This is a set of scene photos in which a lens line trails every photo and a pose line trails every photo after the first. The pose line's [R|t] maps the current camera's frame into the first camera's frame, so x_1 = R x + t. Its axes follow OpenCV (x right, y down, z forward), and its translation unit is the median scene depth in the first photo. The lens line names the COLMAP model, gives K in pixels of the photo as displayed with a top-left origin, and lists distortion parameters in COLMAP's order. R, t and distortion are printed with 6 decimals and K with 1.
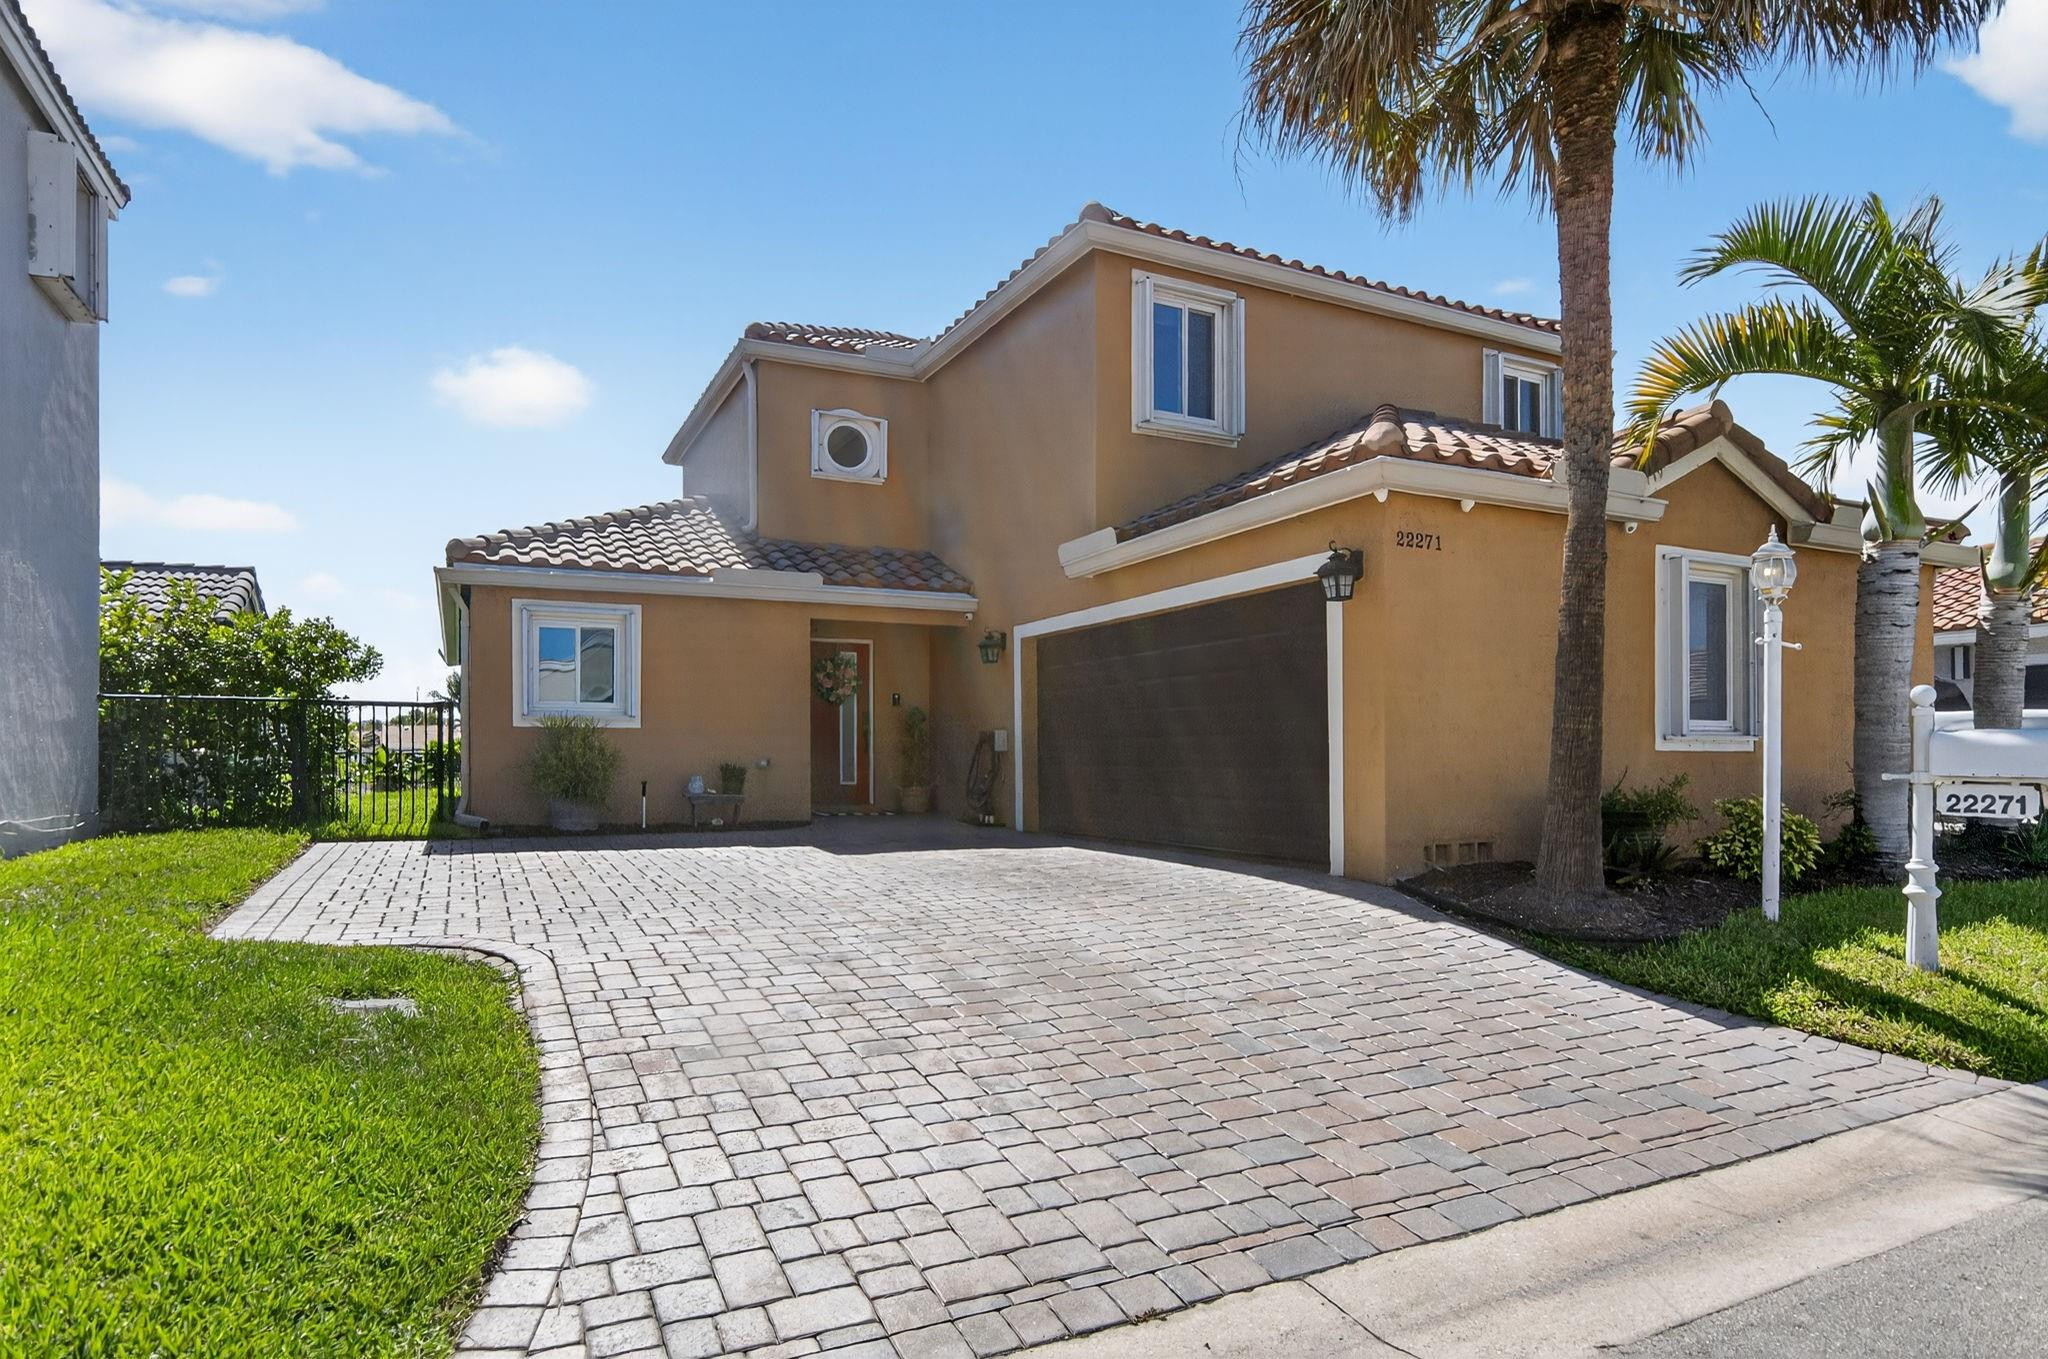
lens RADIAL K [[1164.7, 0, 1024.0], [0, 1164.7, 679.5], [0, 0, 1]] dist [-0.014442, -0.000395]
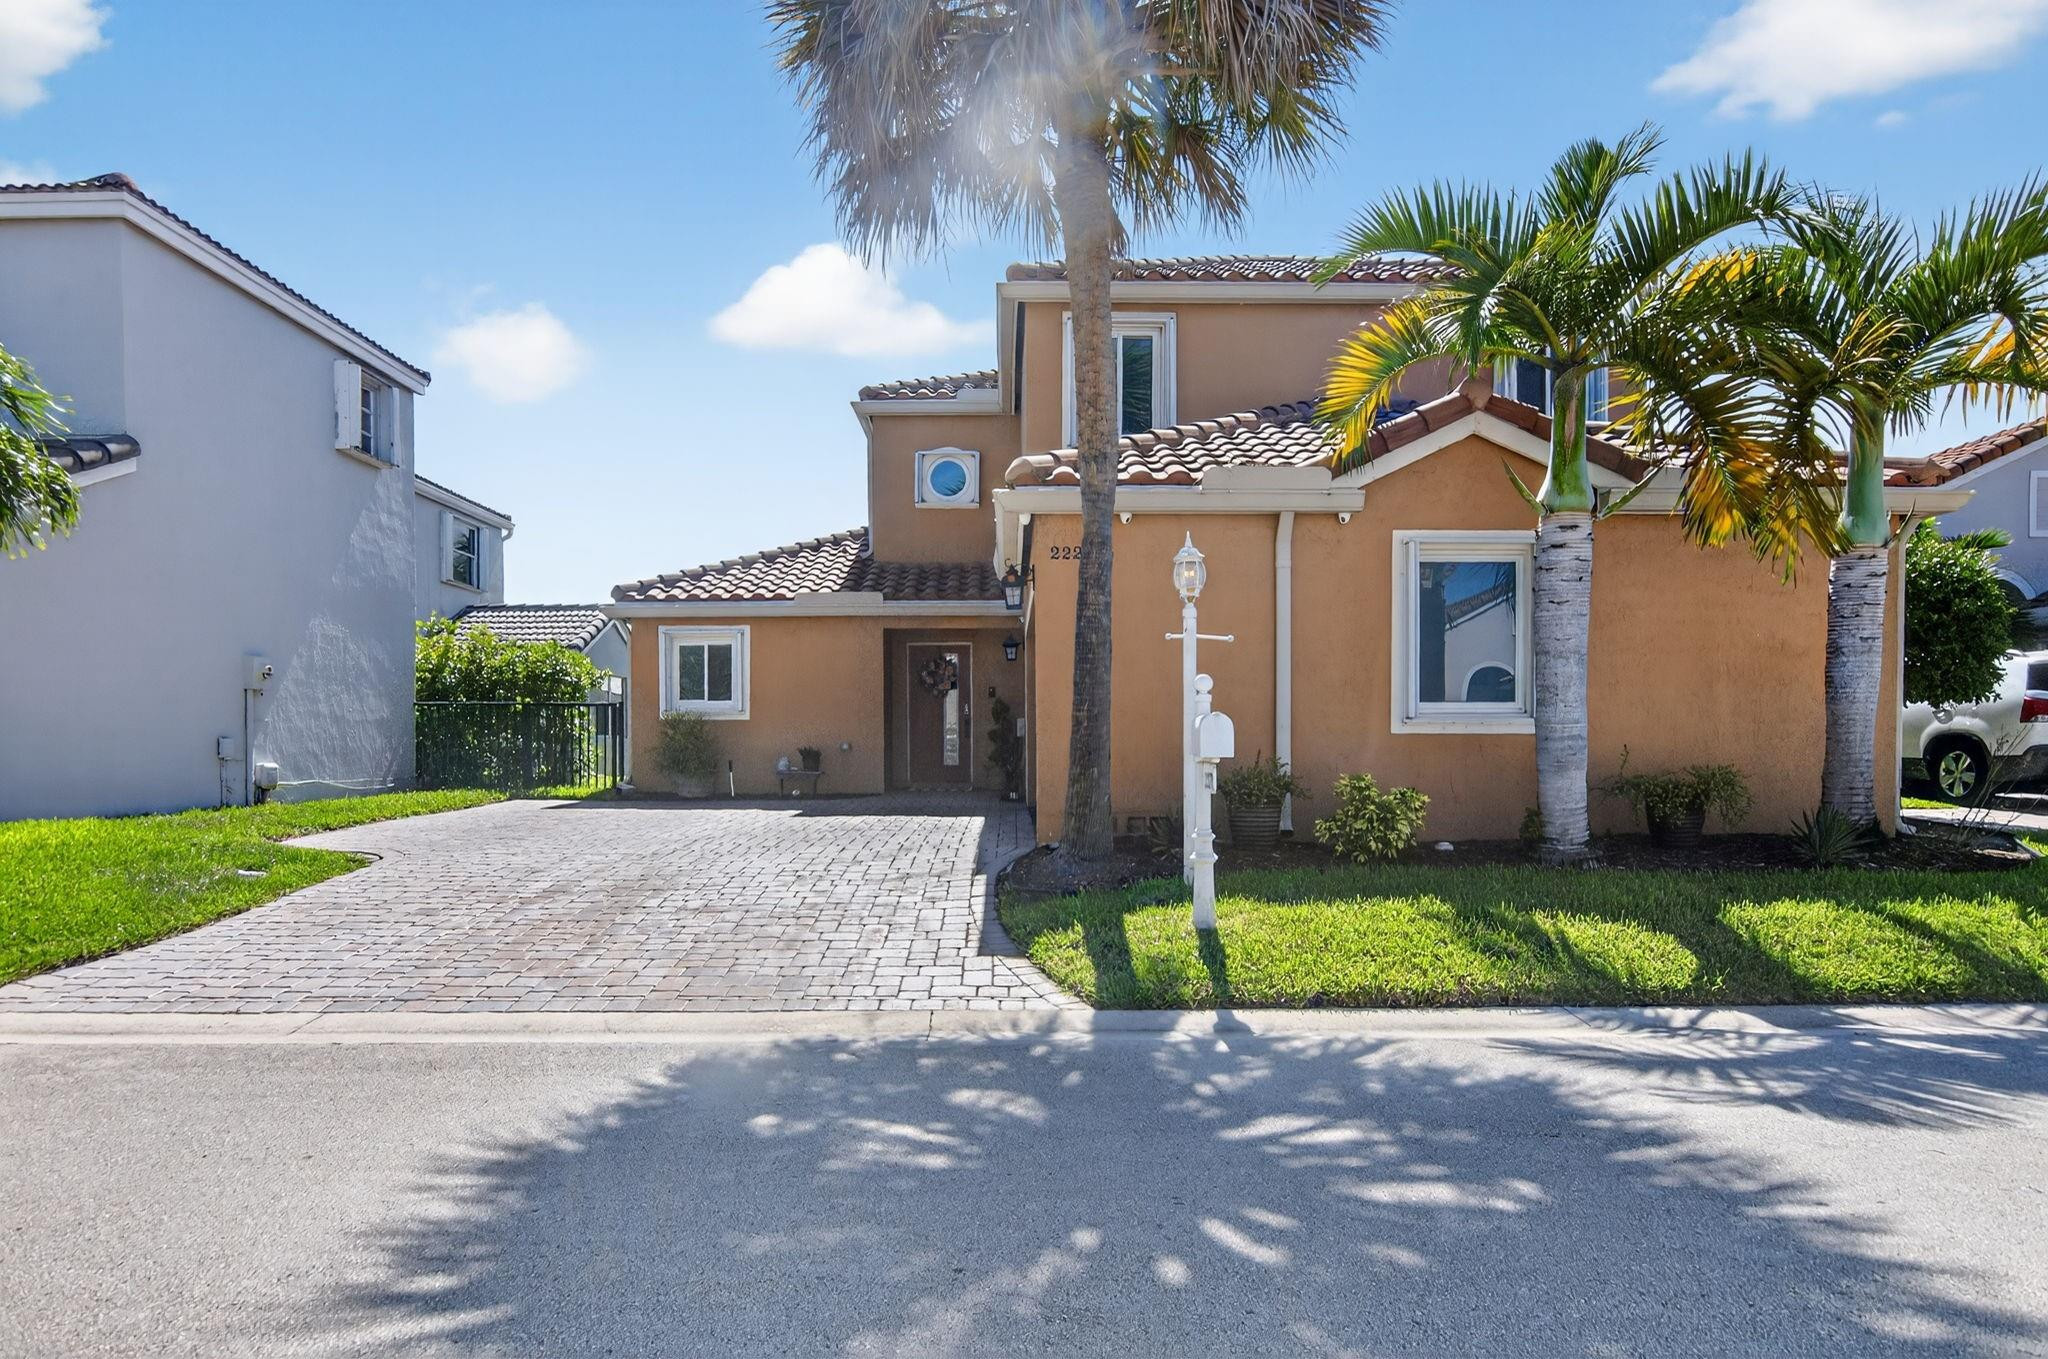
lens RADIAL K [[1168.8, 0, 1024.0], [0, 1168.8, 679.5], [0, 0, 1]] dist [-0.047116, -0.000256]
pose [[0.903246, -0.025782, -0.428348, 0.541844], [0.031012, 0.999505, 0.005235, -0.000604], [0.428001, -0.018013, 0.903599, -0.051078]]
